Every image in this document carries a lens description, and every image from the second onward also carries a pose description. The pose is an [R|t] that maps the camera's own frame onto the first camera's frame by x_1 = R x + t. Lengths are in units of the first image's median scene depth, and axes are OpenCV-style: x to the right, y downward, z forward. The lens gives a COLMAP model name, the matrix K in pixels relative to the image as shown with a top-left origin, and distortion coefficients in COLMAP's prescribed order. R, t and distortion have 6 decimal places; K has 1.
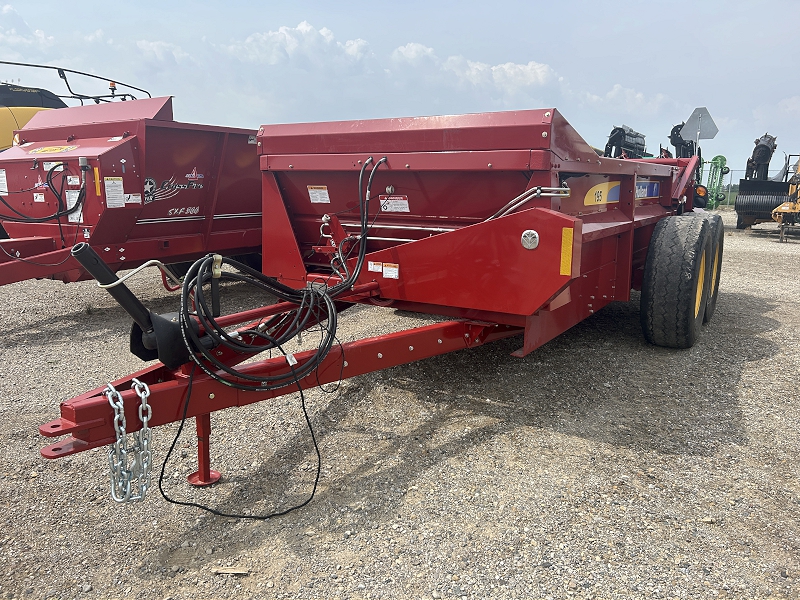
lens RADIAL K [[600.6, 0, 401.3], [0, 600.6, 305.0], [0, 0, 1]] dist [0.088605, -0.144911]
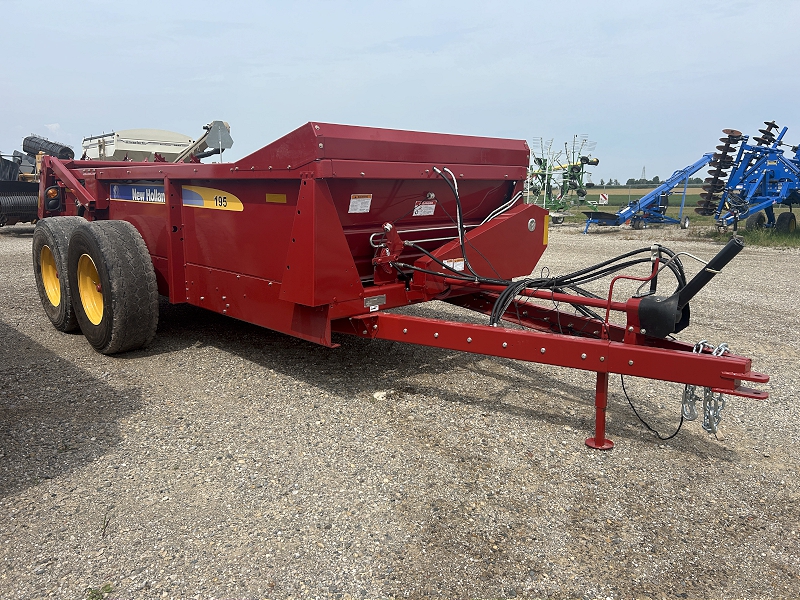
lens RADIAL K [[600.6, 0, 401.3], [0, 600.6, 305.0], [0, 0, 1]] dist [0.088605, -0.144911]
pose [[0.219797, -0.198285, 0.955182, -1.163816], [0.194981, 0.968299, 0.156141, -0.183261], [-0.955862, 0.151923, 0.251491, 0.811251]]
